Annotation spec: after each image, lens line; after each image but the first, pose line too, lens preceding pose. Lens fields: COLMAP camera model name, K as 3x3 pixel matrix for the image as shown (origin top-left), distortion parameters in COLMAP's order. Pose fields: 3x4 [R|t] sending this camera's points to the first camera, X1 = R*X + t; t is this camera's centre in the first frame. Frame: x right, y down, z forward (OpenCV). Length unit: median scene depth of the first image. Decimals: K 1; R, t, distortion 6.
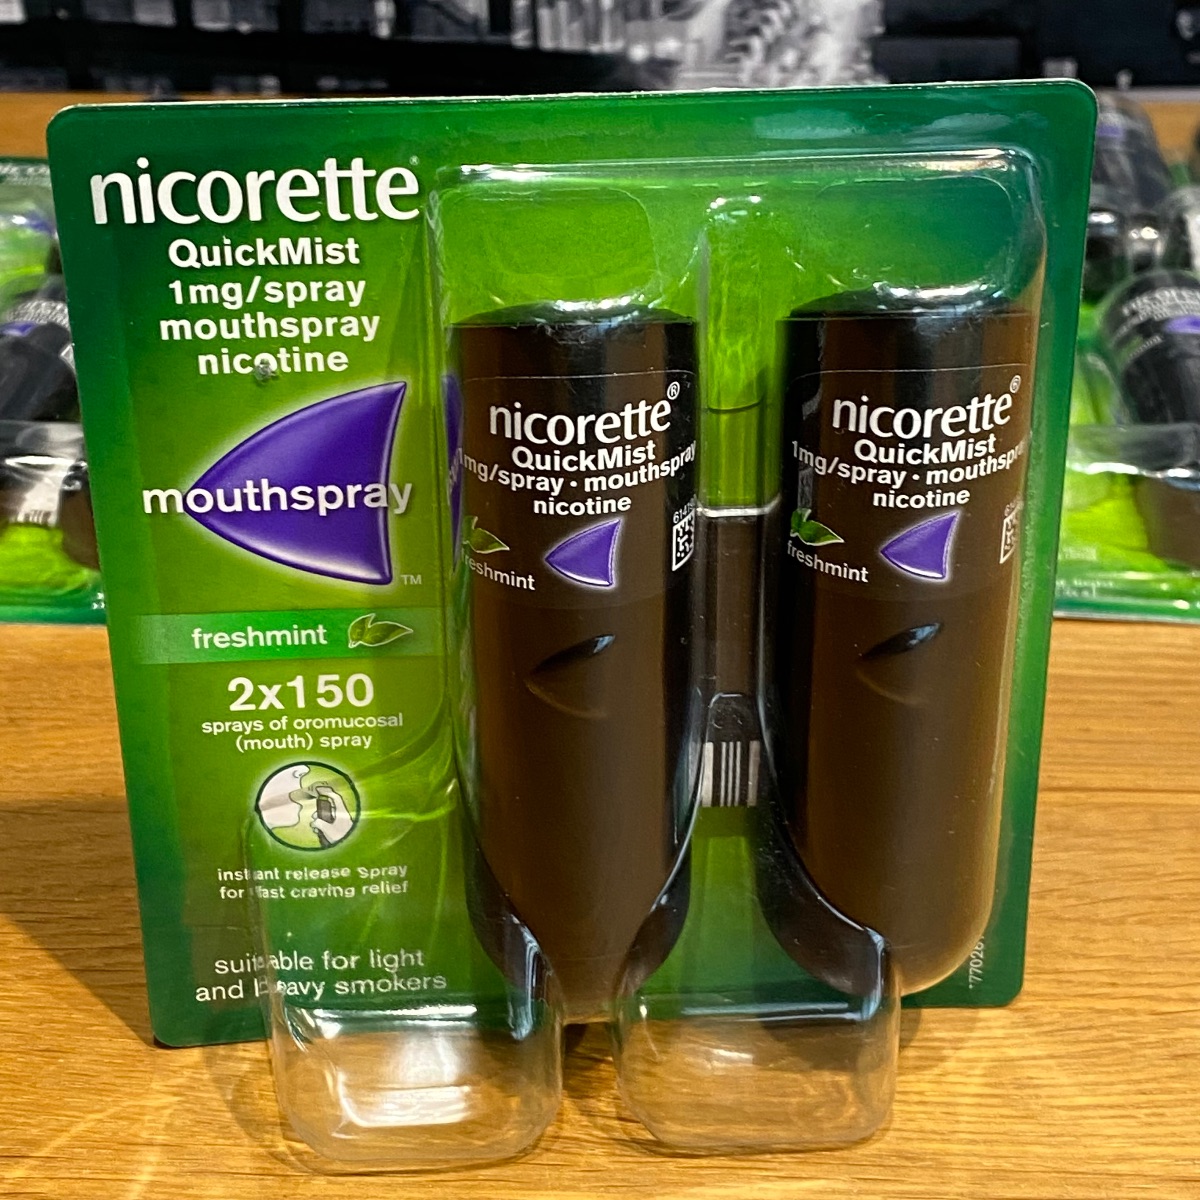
lens RADIAL K [[2379.8, 0, 608.6], [0, 2379.8, 603.4], [0, 0, 1]] dist [0.120453, 0.000000]
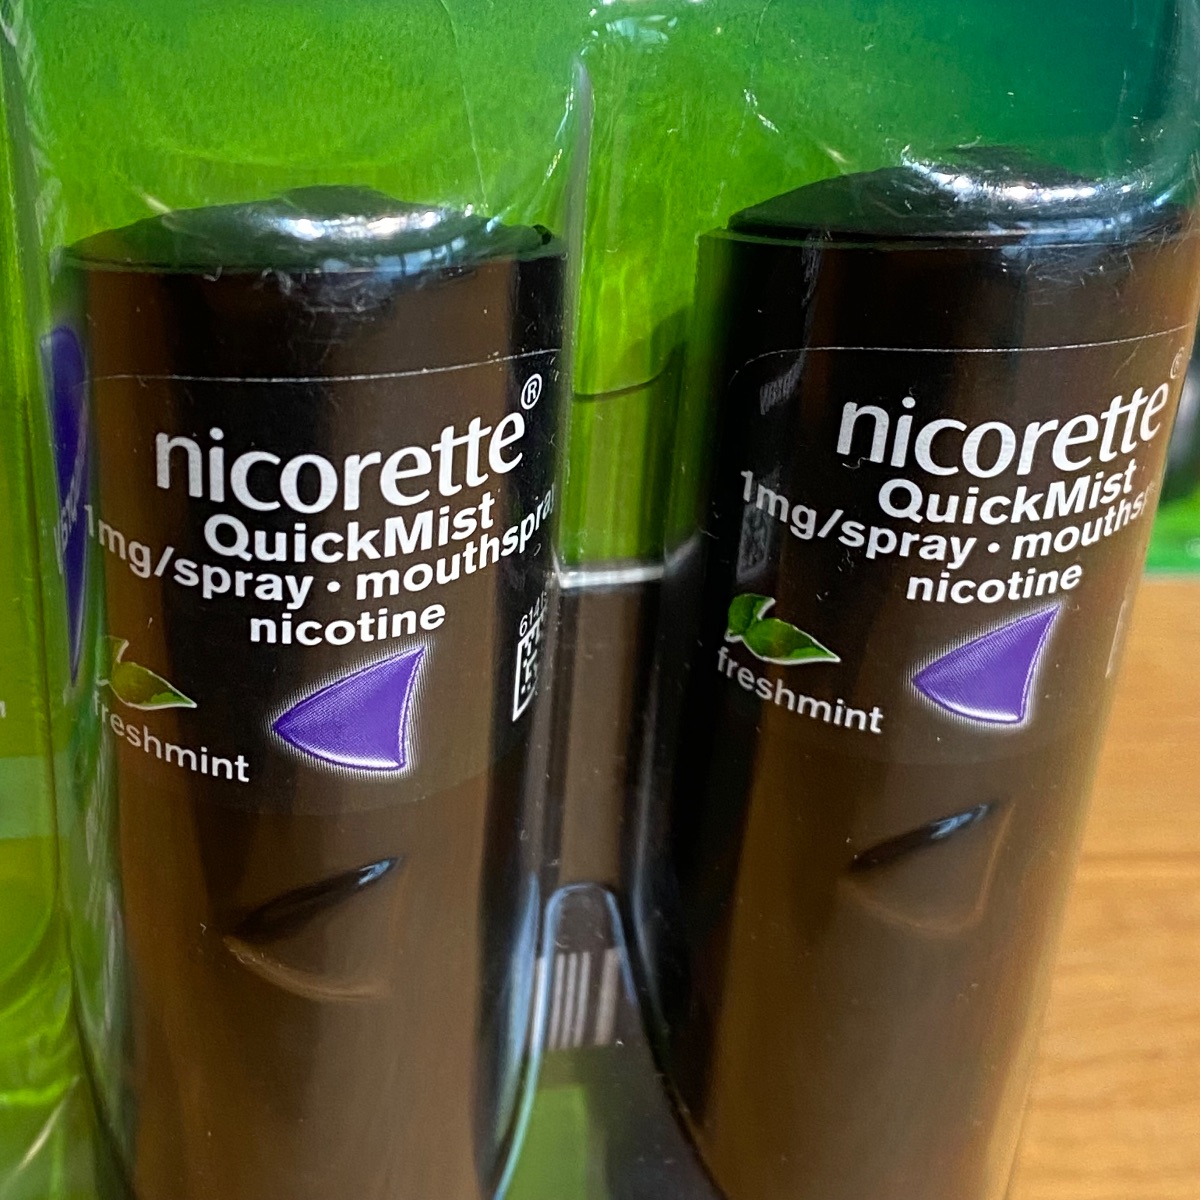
lens RADIAL K [[2453.6, 0, 575.1], [0, 2453.6, 588.0], [0, 0, 1]] dist [0.121729, 0.000000]
pose [[0.985804, -0.031393, 0.164941, -0.046338], [0.017061, 0.996010, 0.087600, -0.088017], [-0.167033, -0.083542, 0.982406, 0.467667]]
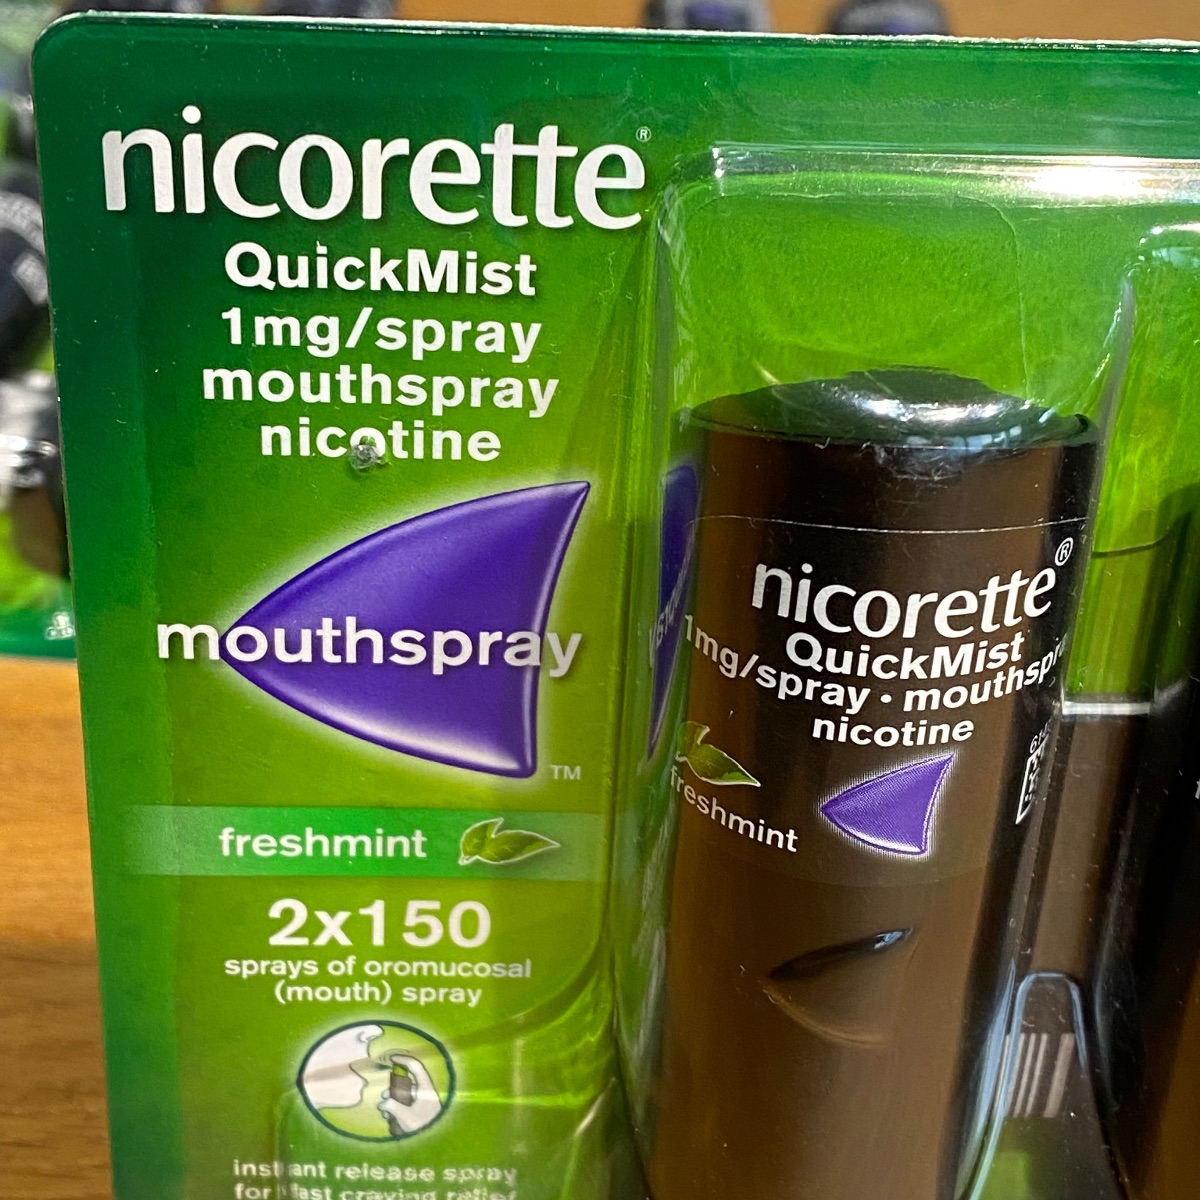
lens RADIAL K [[2453.6, 0, 577.8], [0, 2453.6, 625.1], [0, 0, 1]] dist [0.121729, 0.000000]
pose [[0.998427, 0.055127, 0.010197, -0.093847], [-0.055671, 0.996366, 0.064468, -0.098238], [-0.006606, -0.064935, 0.997868, 0.363674]]
